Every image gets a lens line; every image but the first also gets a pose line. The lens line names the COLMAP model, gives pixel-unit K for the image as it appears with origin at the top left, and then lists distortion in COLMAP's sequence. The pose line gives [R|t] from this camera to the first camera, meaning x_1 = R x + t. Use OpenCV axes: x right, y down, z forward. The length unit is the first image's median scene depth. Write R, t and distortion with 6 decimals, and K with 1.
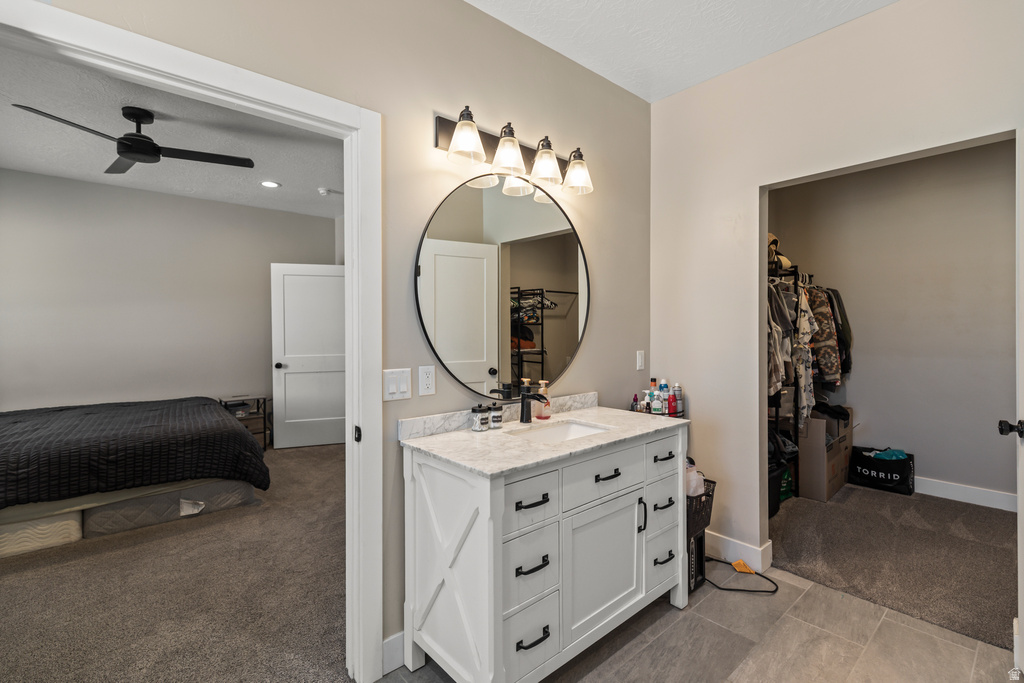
lens RADIAL K [[465.9, 0, 512.8], [0, 465.9, 334.3], [0, 0, 1]] dist [0.007460, -0.000917]
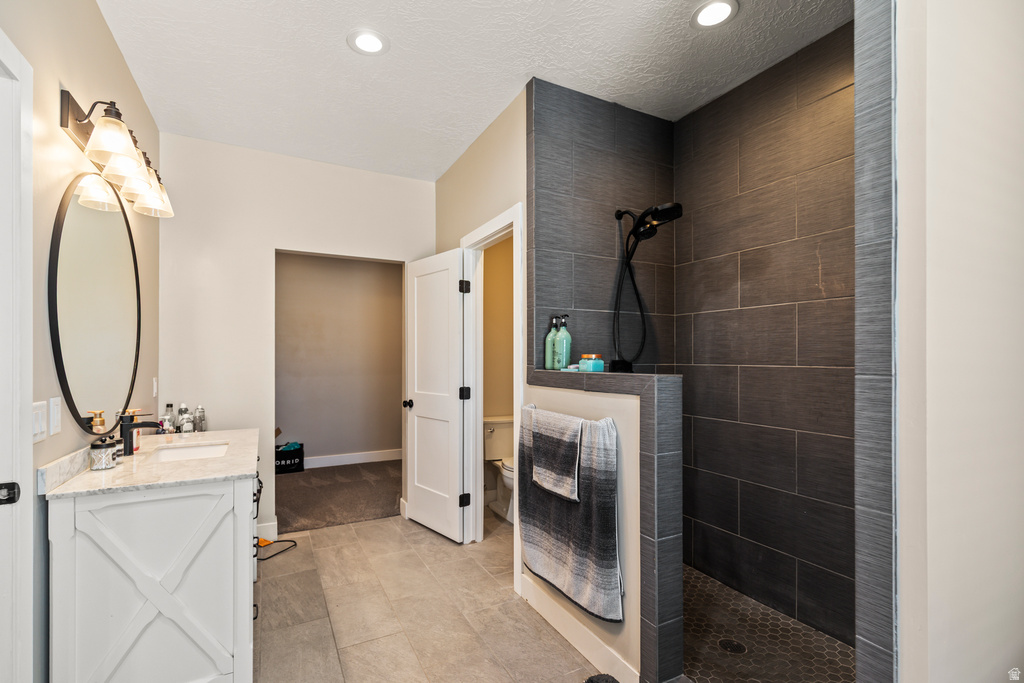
lens RADIAL K [[465.9, 0, 506.5], [0, 465.9, 349.9], [0, 0, 1]] dist [0.007460, -0.000917]
pose [[0.236534, 0.024759, 0.971308, -0.806387], [0.006158, 0.999617, -0.026980, 0.013262], [-0.971604, 0.012363, 0.236291, 0.061980]]
